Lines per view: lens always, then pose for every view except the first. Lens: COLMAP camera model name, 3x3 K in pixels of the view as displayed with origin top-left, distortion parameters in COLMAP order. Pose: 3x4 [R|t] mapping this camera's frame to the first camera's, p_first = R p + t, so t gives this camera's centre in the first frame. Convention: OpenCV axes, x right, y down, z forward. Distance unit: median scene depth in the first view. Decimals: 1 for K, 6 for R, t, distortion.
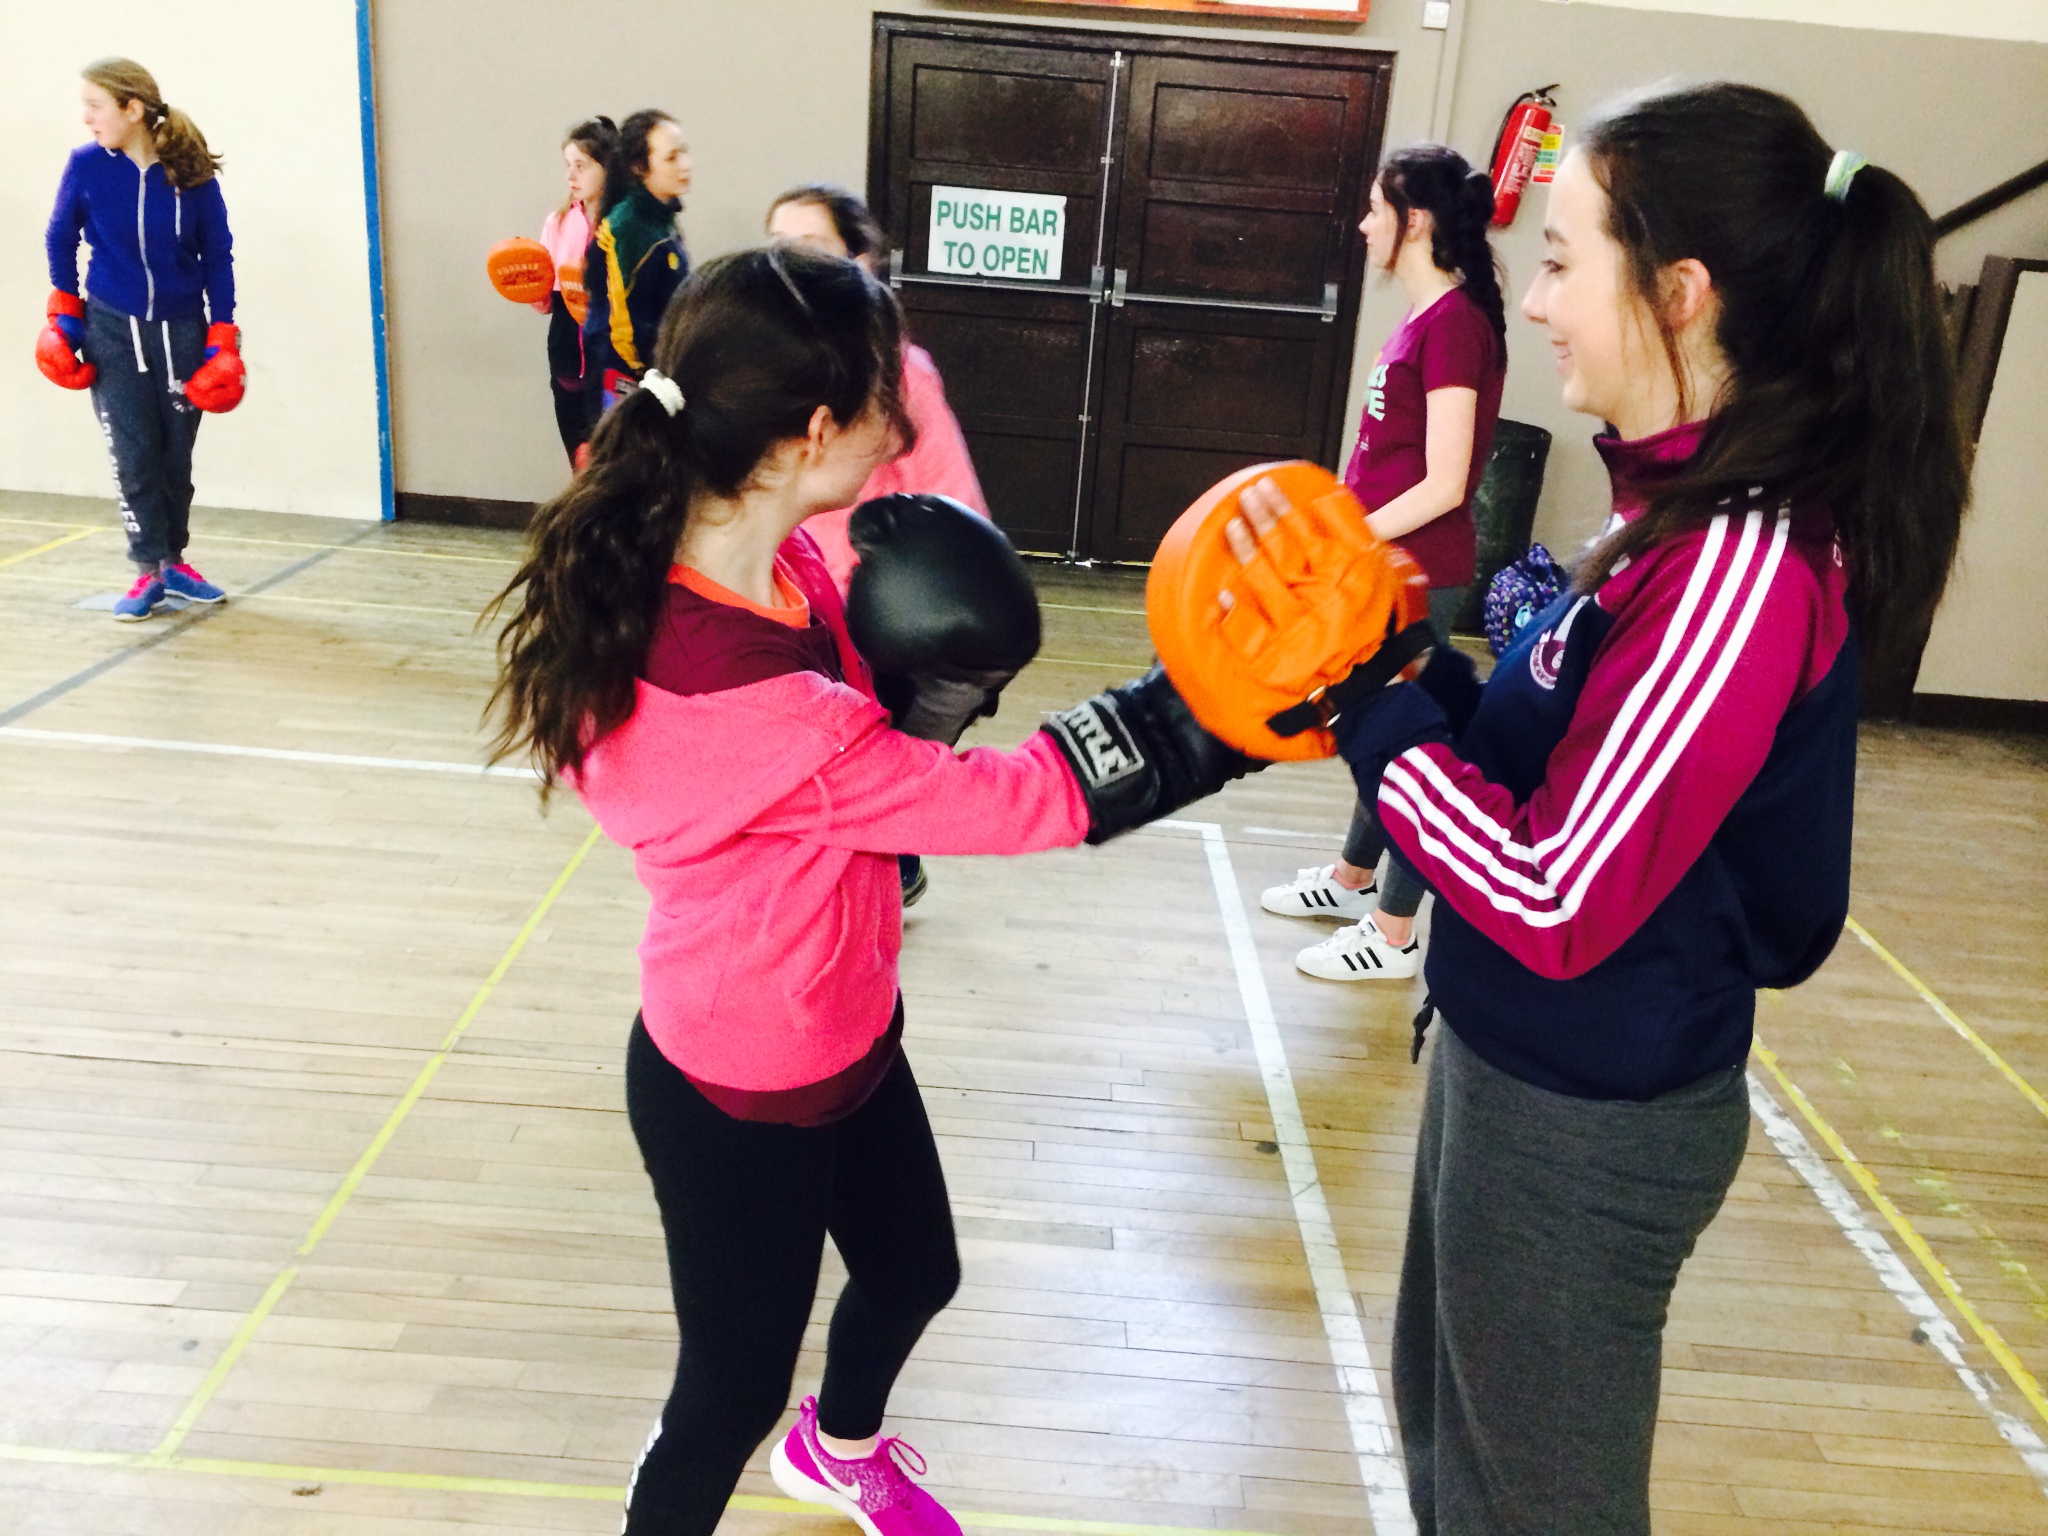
lens RADIAL K [[1750.1, 0, 1011.9], [0, 1750.1, 762.2], [0, 0, 1]] dist [0.096048, -0.119469]
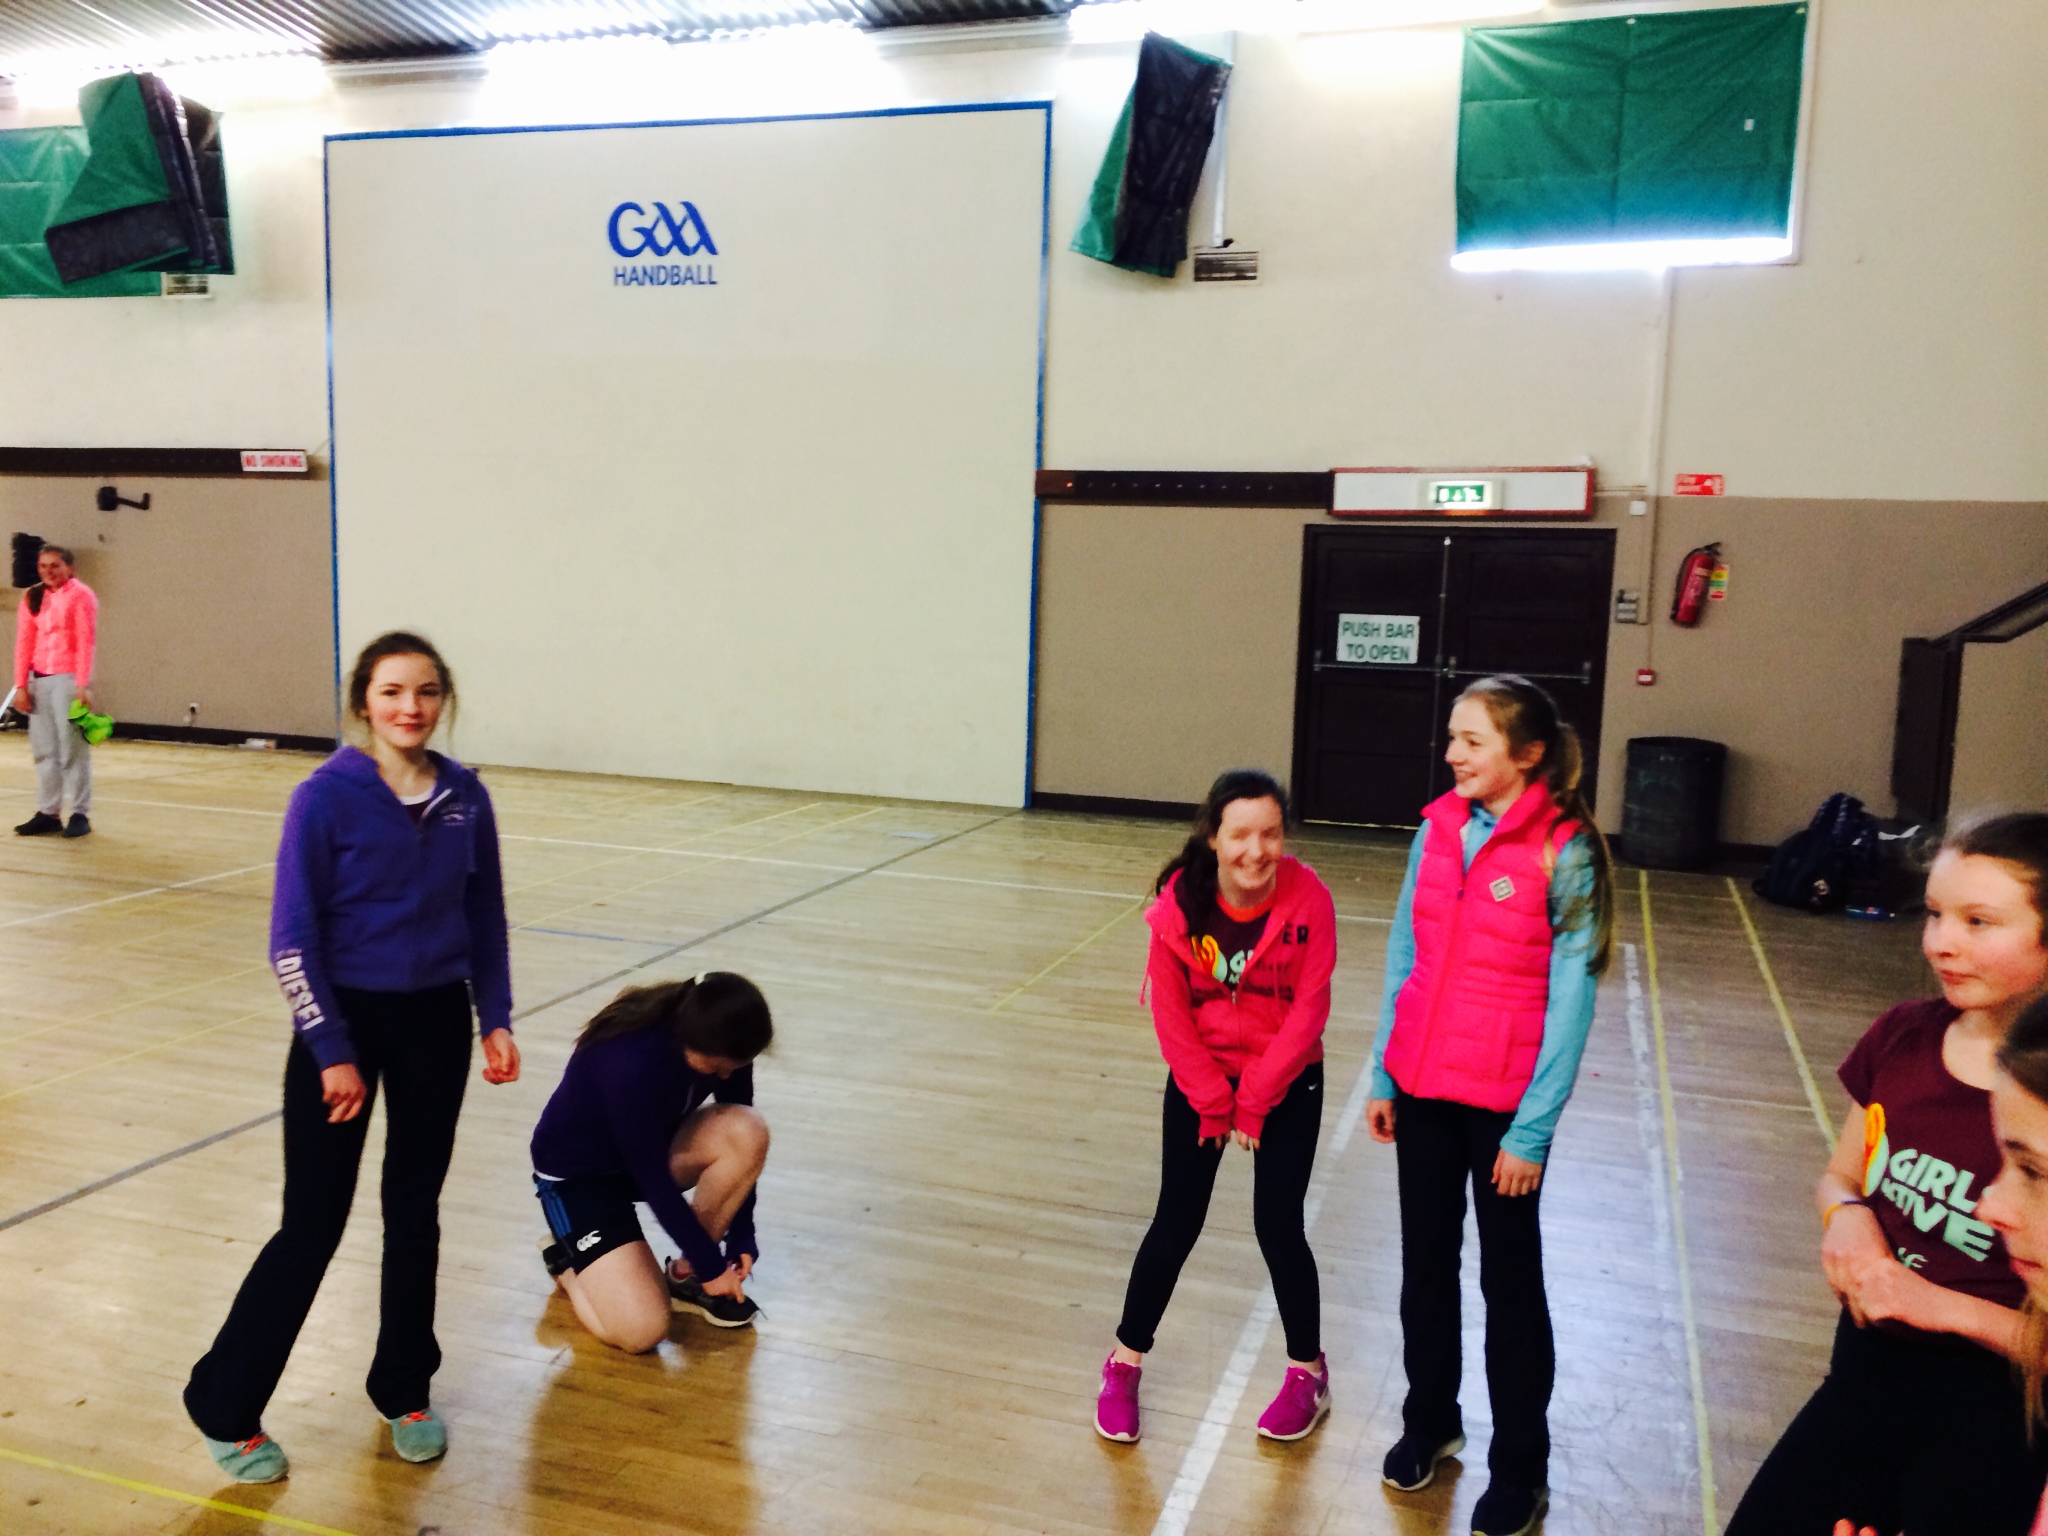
lens RADIAL K [[1750.1, 0, 1011.9], [0, 1750.1, 762.2], [0, 0, 1]] dist [0.096048, -0.119469]
pose [[0.952228, -0.010896, -0.305195, 0.171750], [-0.057590, 0.975026, -0.214494, 0.200693], [0.299910, 0.221823, 0.927819, -0.653212]]
